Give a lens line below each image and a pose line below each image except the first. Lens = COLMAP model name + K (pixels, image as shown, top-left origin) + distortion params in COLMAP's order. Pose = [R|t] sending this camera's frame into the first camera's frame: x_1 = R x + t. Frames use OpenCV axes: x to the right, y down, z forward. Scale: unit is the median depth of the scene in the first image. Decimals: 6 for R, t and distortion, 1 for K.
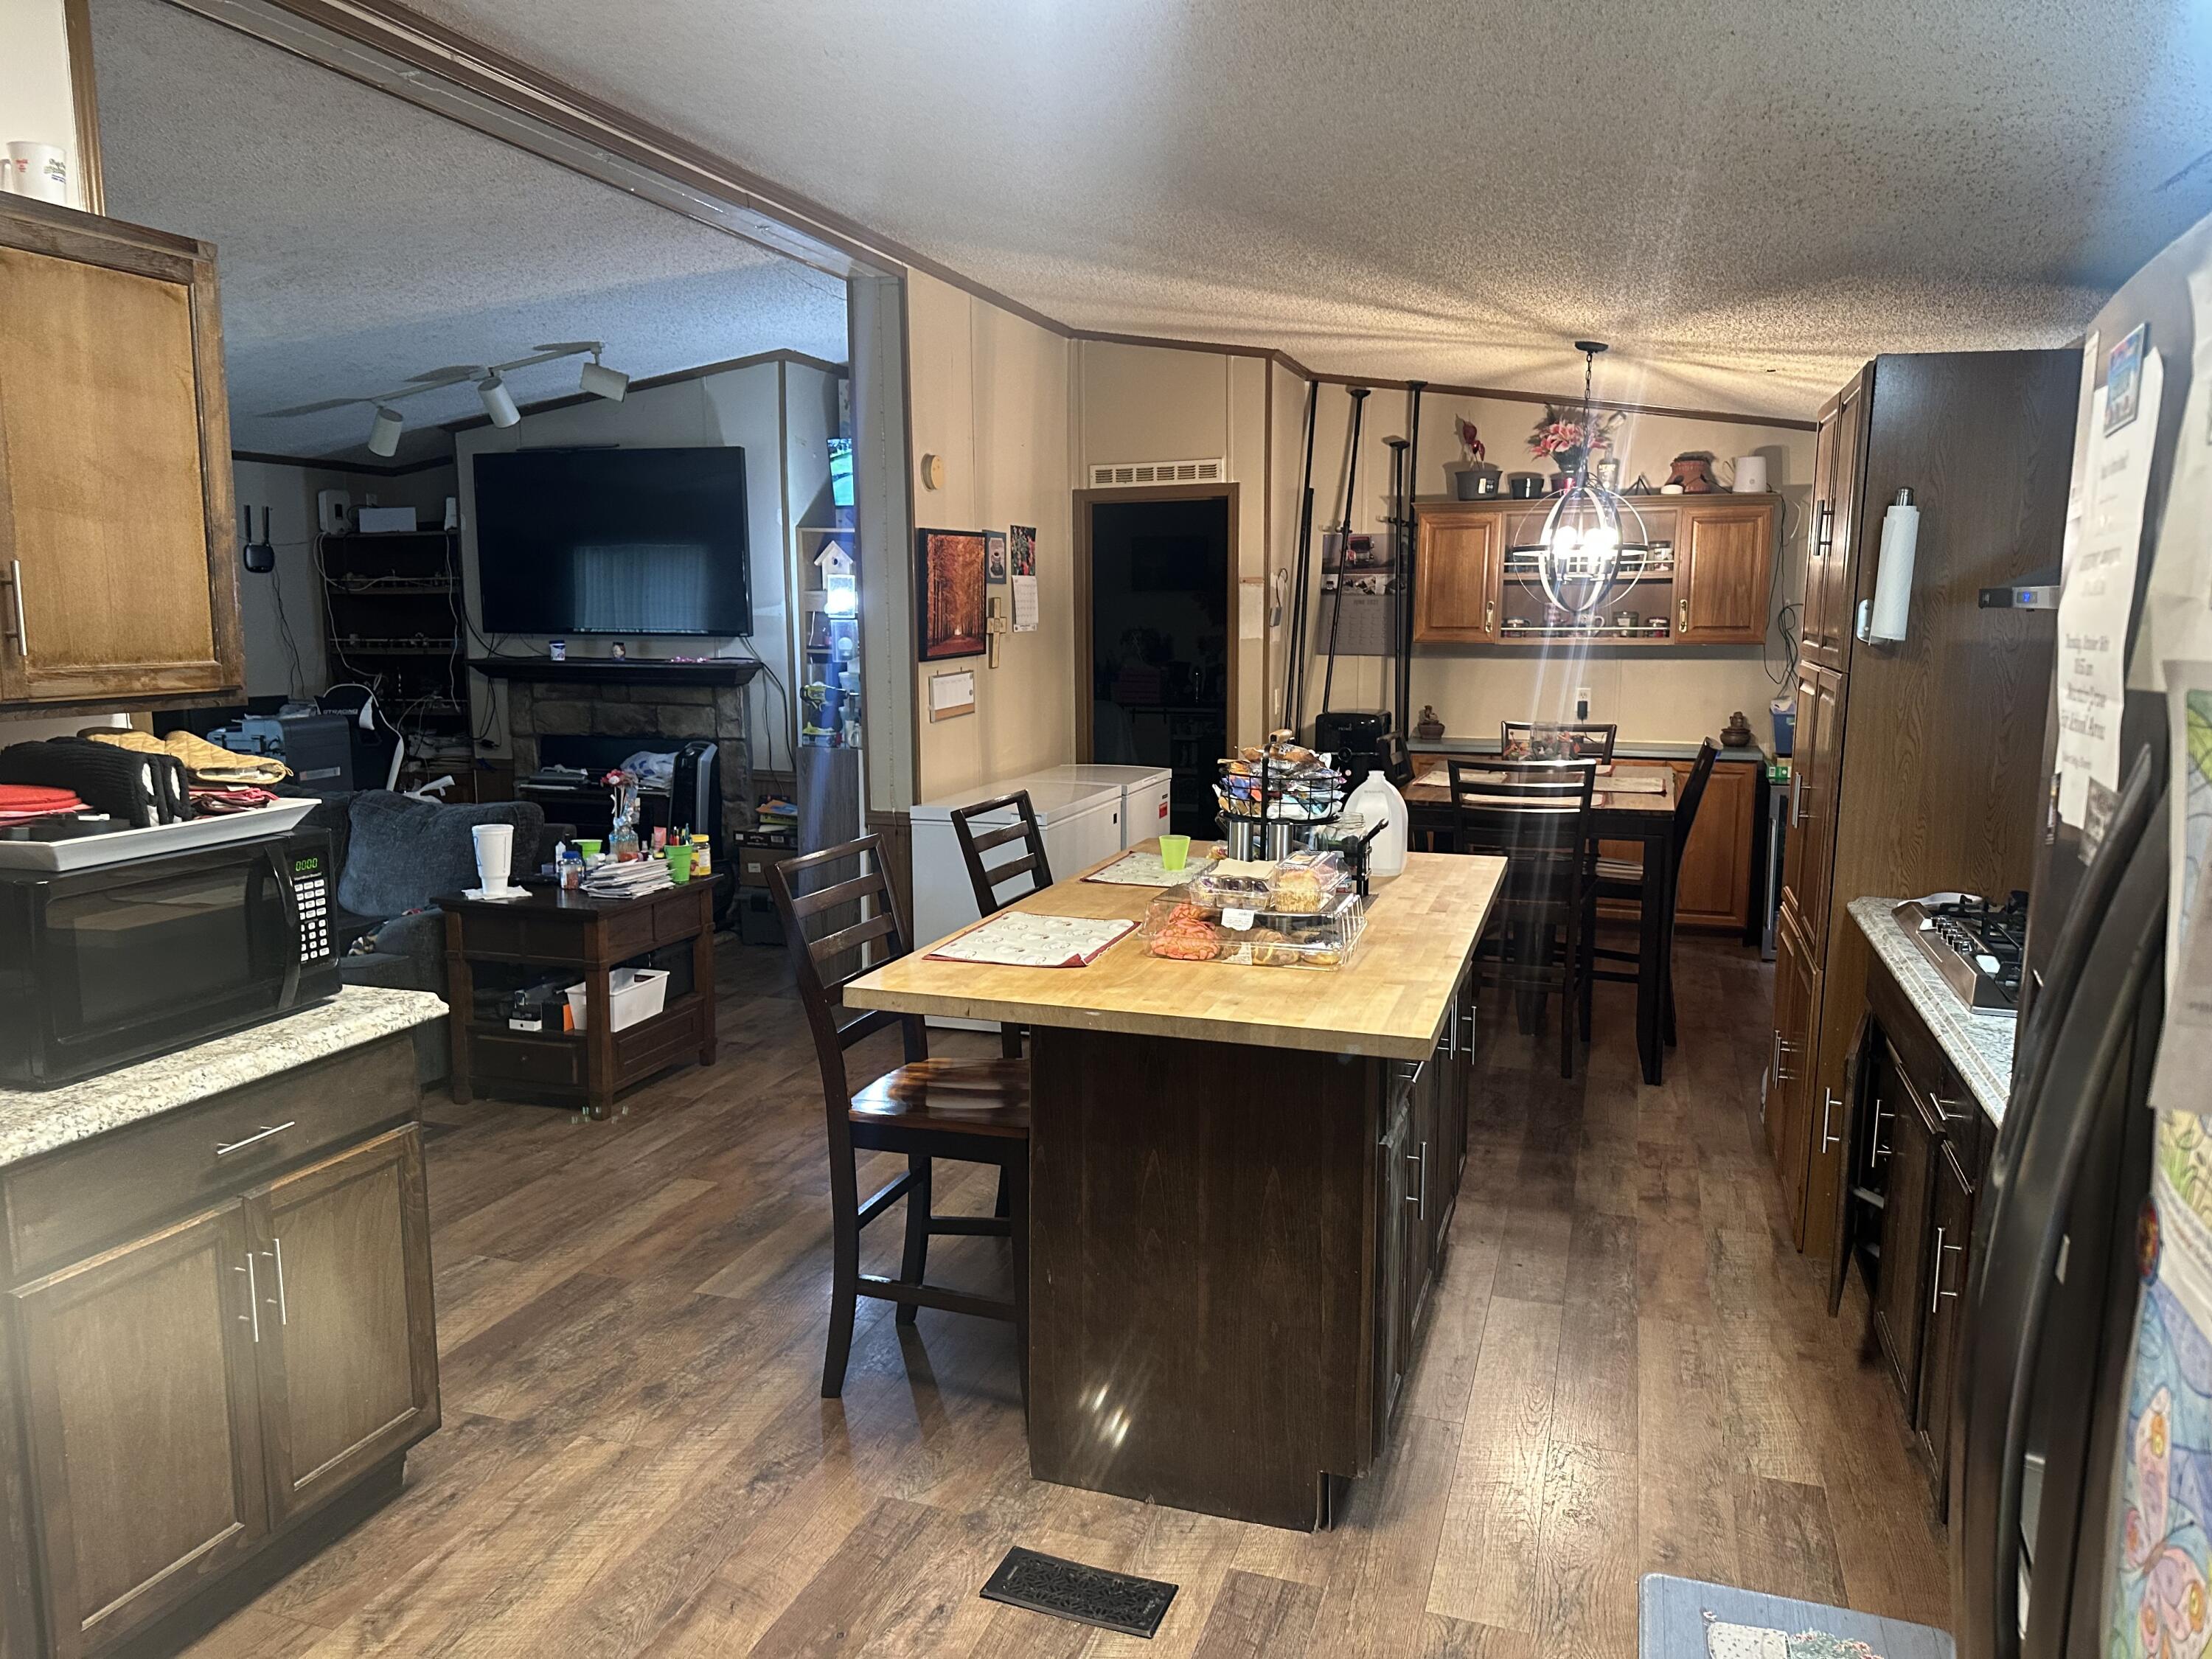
lens RADIAL K [[1565.9, 0, 1108.4], [0, 1565.9, 831.4], [0, 0, 1]] dist [-0.009739, 0.000218]
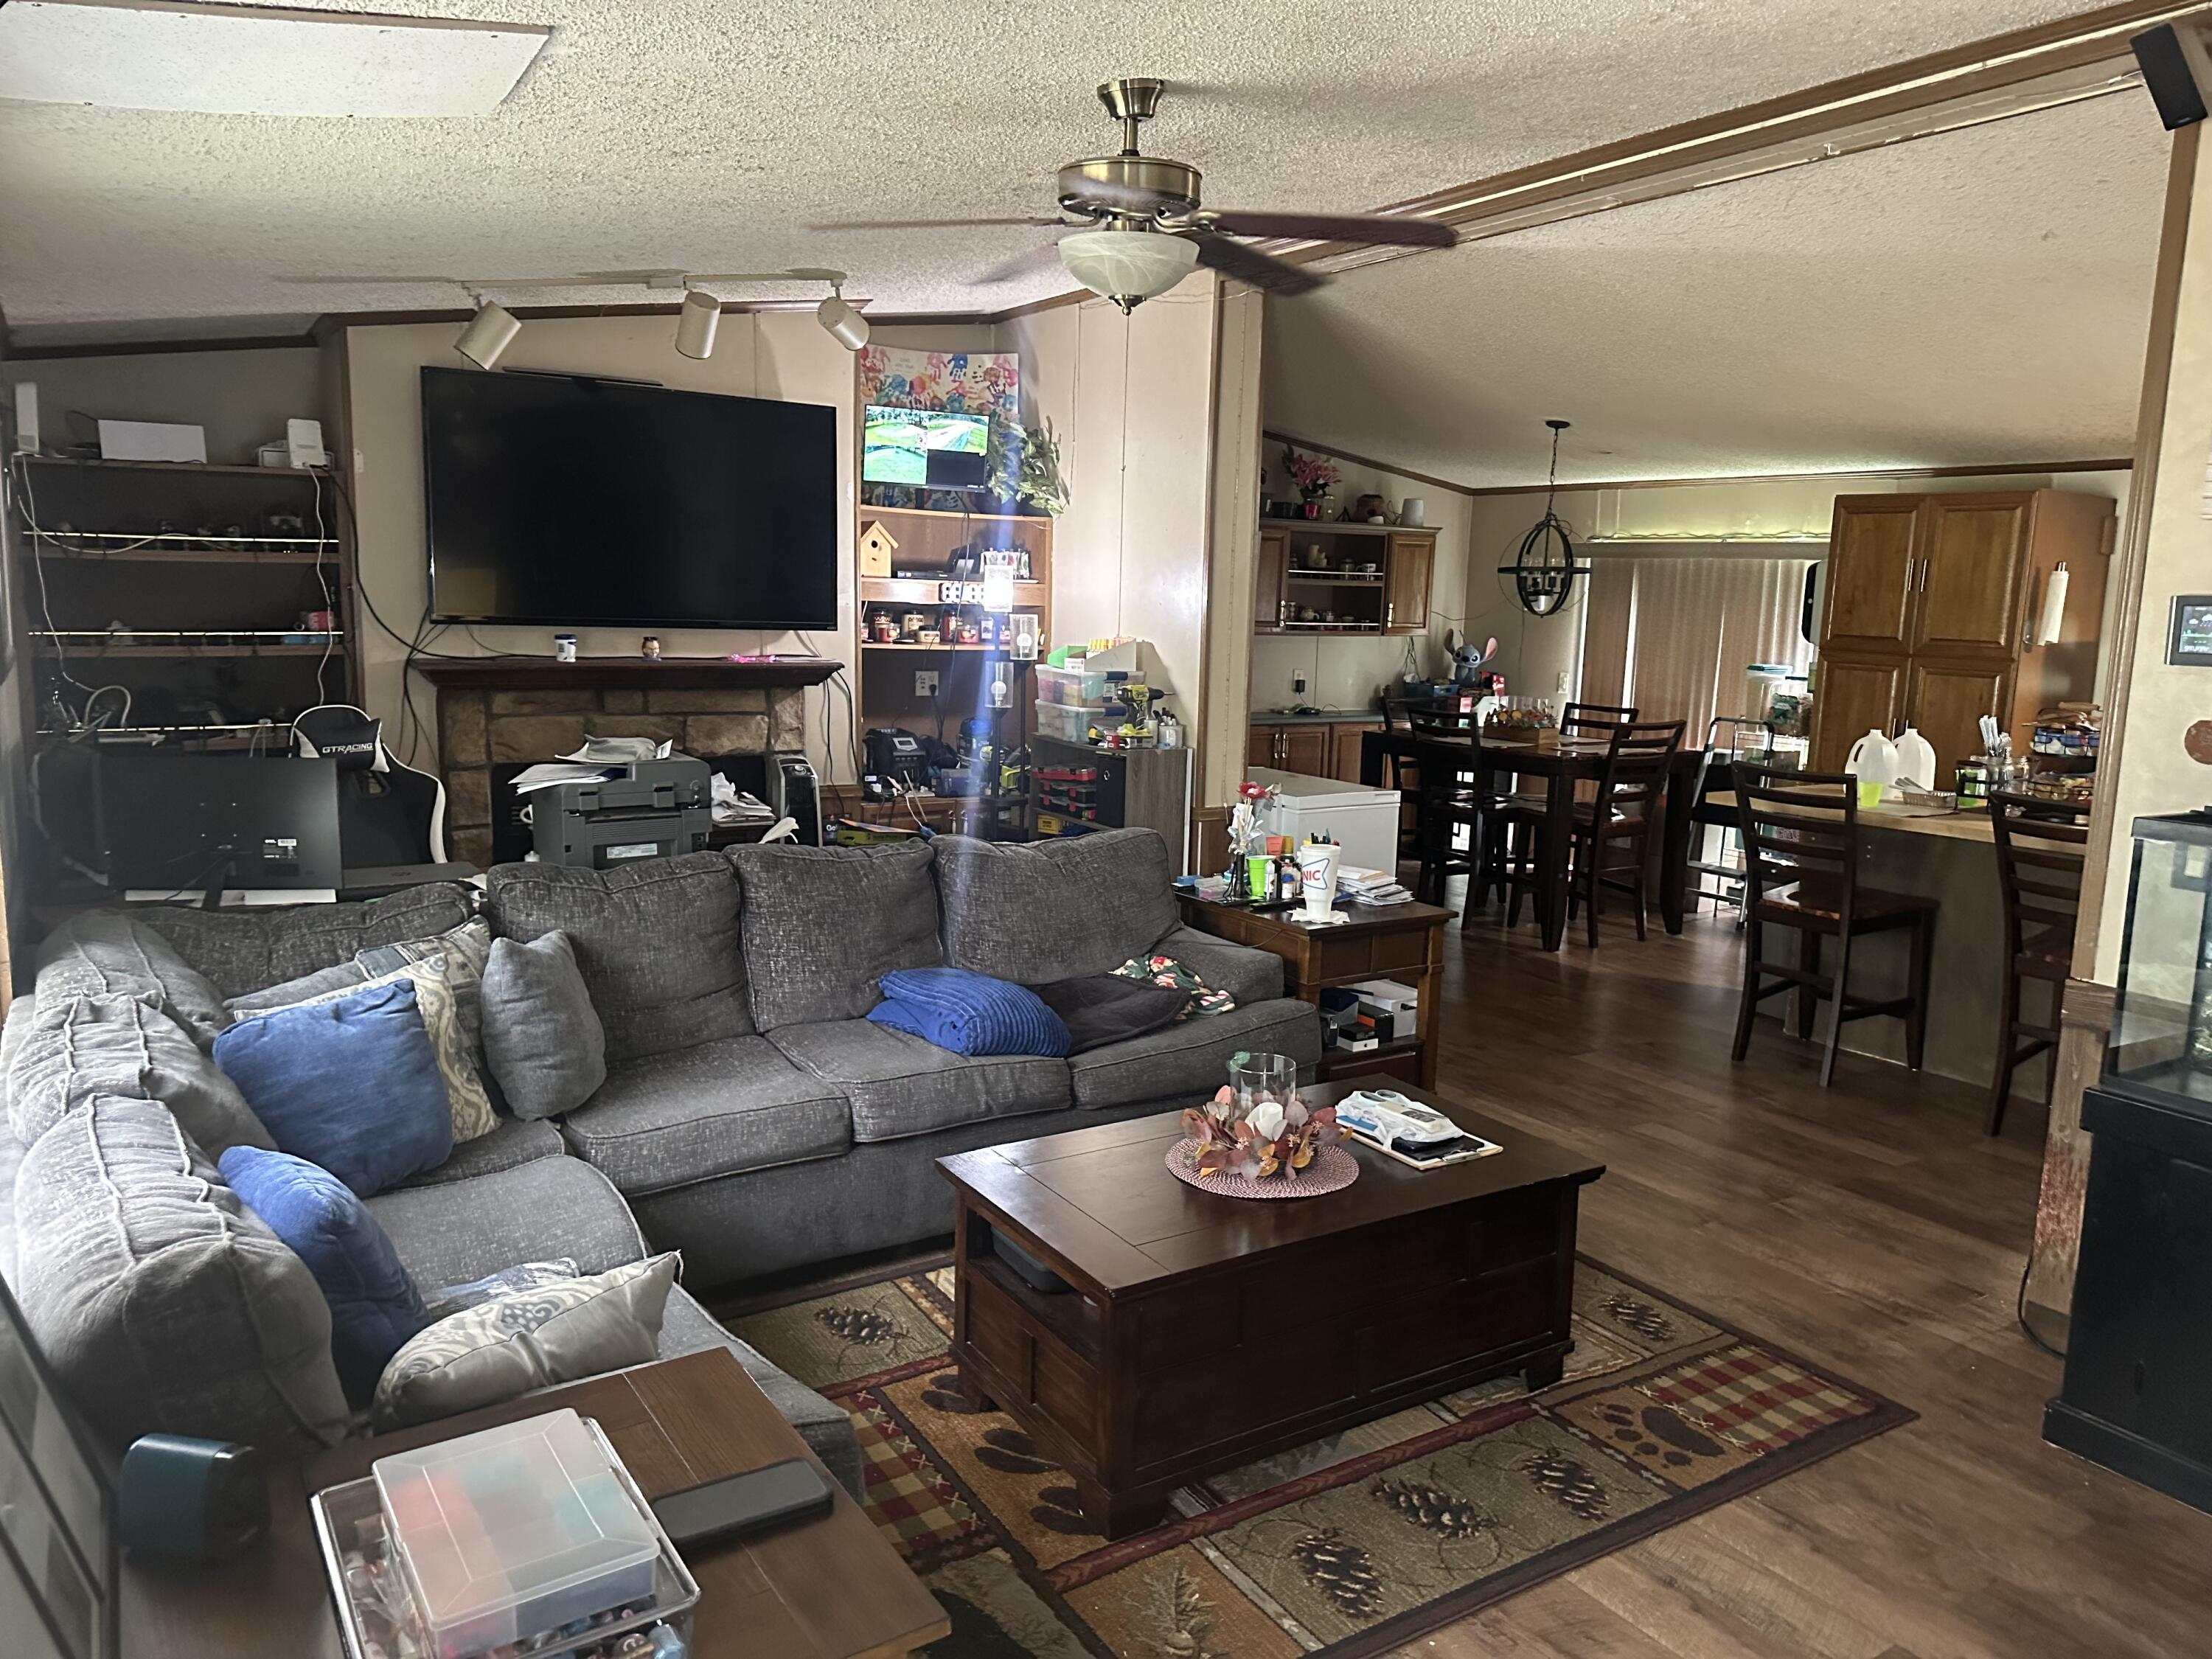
lens RADIAL K [[1565.9, 0, 1108.1], [0, 1565.9, 834.2], [0, 0, 1]] dist [-0.009739, 0.000218]
pose [[0.629015, -0.098191, 0.771167, -0.961115], [0.092335, 0.994406, 0.051301, -0.052496], [-0.771890, 0.038936, 0.634563, 0.417944]]
